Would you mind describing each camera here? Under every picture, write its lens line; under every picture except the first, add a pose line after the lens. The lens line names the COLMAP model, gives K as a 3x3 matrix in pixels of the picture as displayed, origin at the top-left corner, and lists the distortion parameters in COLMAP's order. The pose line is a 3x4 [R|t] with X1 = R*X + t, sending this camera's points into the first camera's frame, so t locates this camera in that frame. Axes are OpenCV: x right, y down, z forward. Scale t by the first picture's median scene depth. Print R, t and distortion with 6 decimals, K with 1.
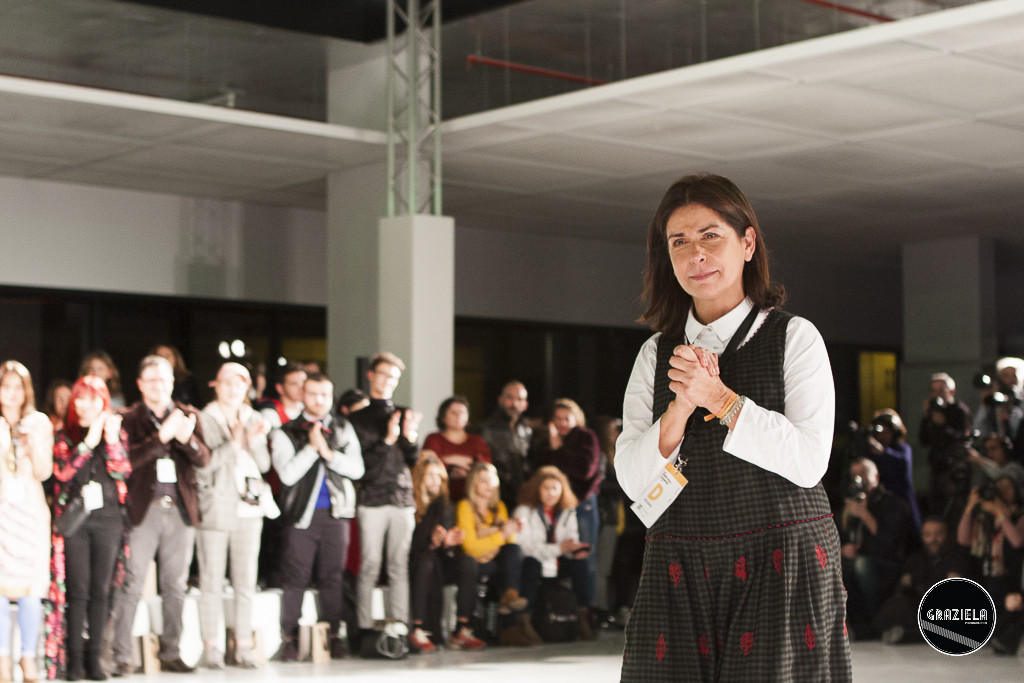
lens RADIAL K [[1991.5, 0, 512.0], [0, 1991.5, 341.5], [0, 0, 1]] dist [-0.023952, -1.284593]
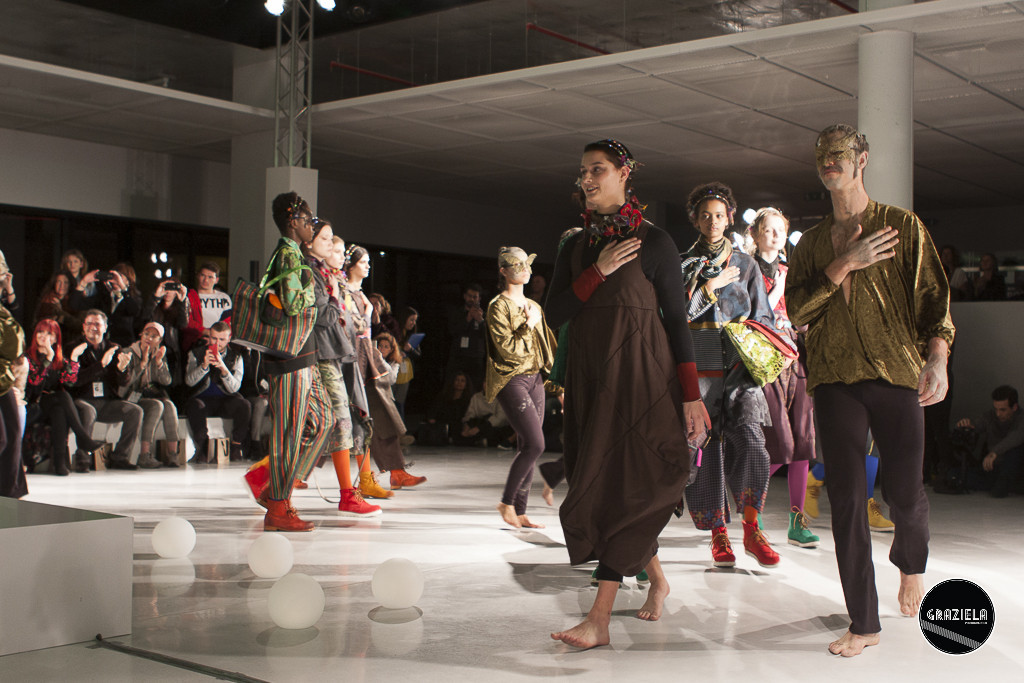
lens RADIAL K [[1180.8, 0, 512.0], [0, 1180.8, 341.5], [0, 0, 1]] dist [-0.052757, -0.041518]
pose [[0.989976, 0.028242, 0.138384, -0.004296], [-0.039528, 0.996051, 0.079501, -0.010905], [-0.135592, -0.084175, 0.987183, 0.104289]]
